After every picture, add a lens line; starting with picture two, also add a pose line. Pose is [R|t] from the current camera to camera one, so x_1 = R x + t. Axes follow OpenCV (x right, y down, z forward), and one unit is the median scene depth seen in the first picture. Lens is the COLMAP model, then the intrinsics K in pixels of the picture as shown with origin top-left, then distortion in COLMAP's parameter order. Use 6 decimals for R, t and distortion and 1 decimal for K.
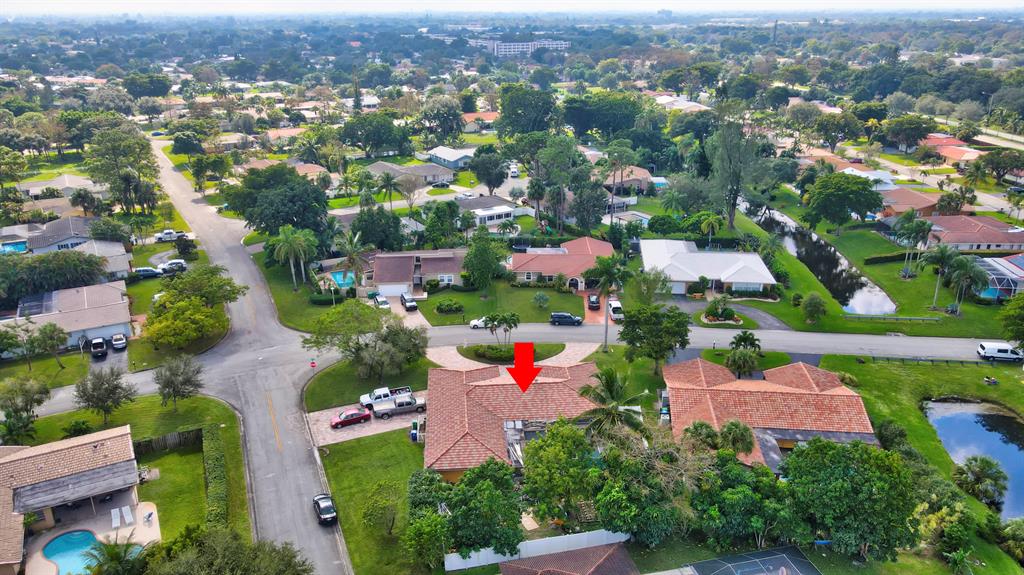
lens RADIAL K [[750.1, 0, 513.0], [0, 750.1, 305.0], [0, 0, 1]] dist [-0.016733, 0.041262]
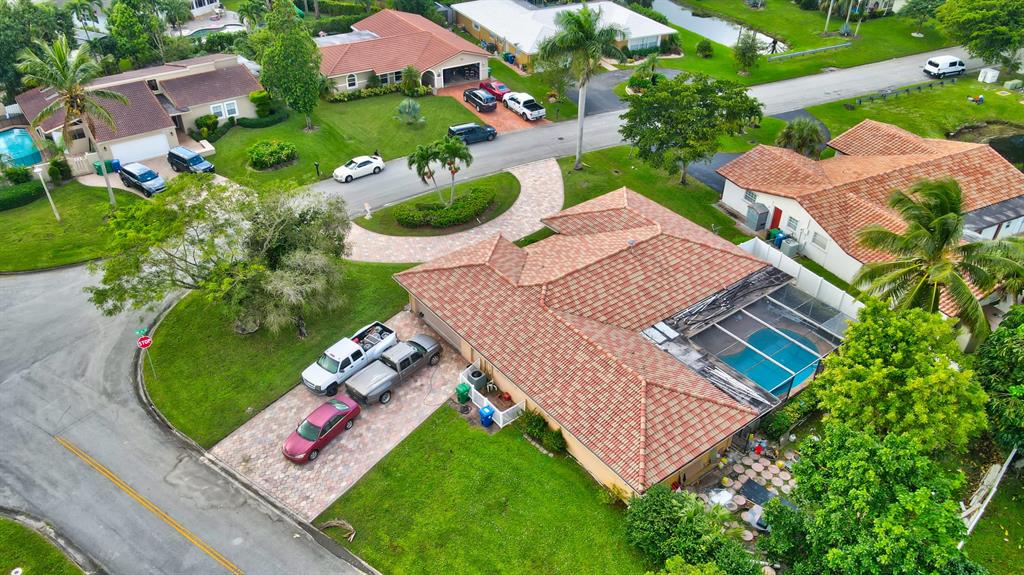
lens RADIAL K [[750.1, 0, 513.0], [0, 750.1, 305.0], [0, 0, 1]] dist [-0.016733, 0.041262]
pose [[0.839210, -0.308507, 0.447828, -0.232436], [0.184821, 0.936292, 0.298661, -0.029039], [-0.511436, -0.167871, 0.842765, 0.431396]]
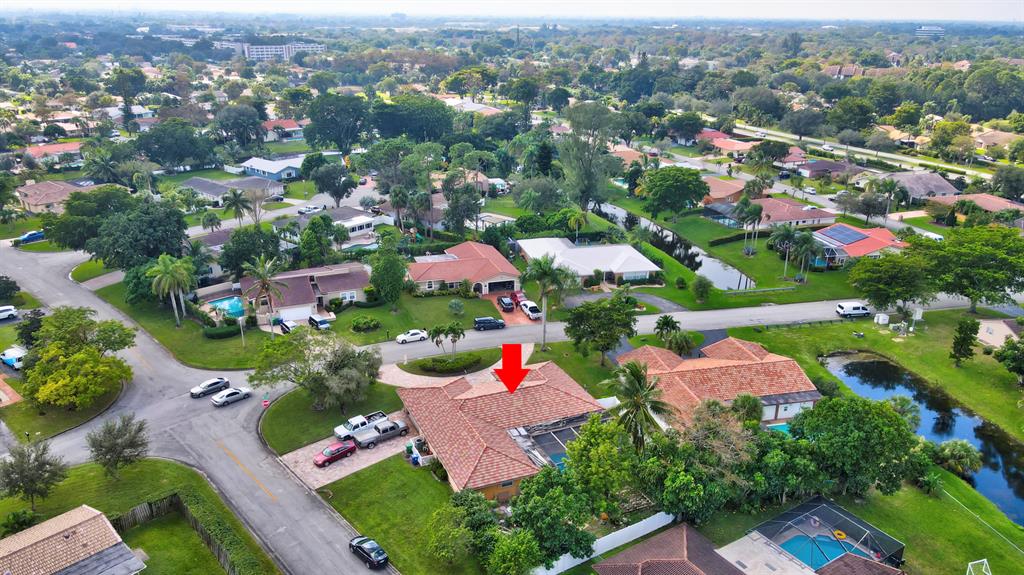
lens RADIAL K [[750.1, 0, 513.0], [0, 750.1, 305.0], [0, 0, 1]] dist [-0.016733, 0.041262]
pose [[0.943692, -0.104064, 0.314033, -0.216440], [0.105011, 0.994373, 0.013948, -0.016959], [-0.313717, 0.019814, 0.949310, 0.033895]]
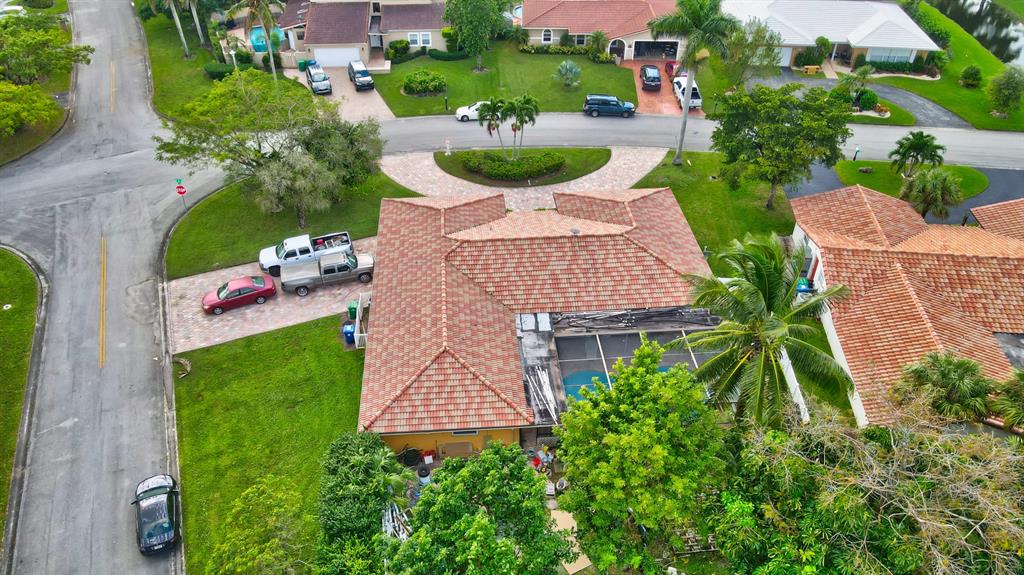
lens RADIAL K [[750.1, 0, 513.0], [0, 750.1, 305.0], [0, 0, 1]] dist [-0.016733, 0.041262]
pose [[0.999973, 0.005678, 0.004724, -0.012134], [-0.006799, 0.957467, 0.288462, -0.002668], [-0.002885, -0.288487, 0.957480, 0.357775]]
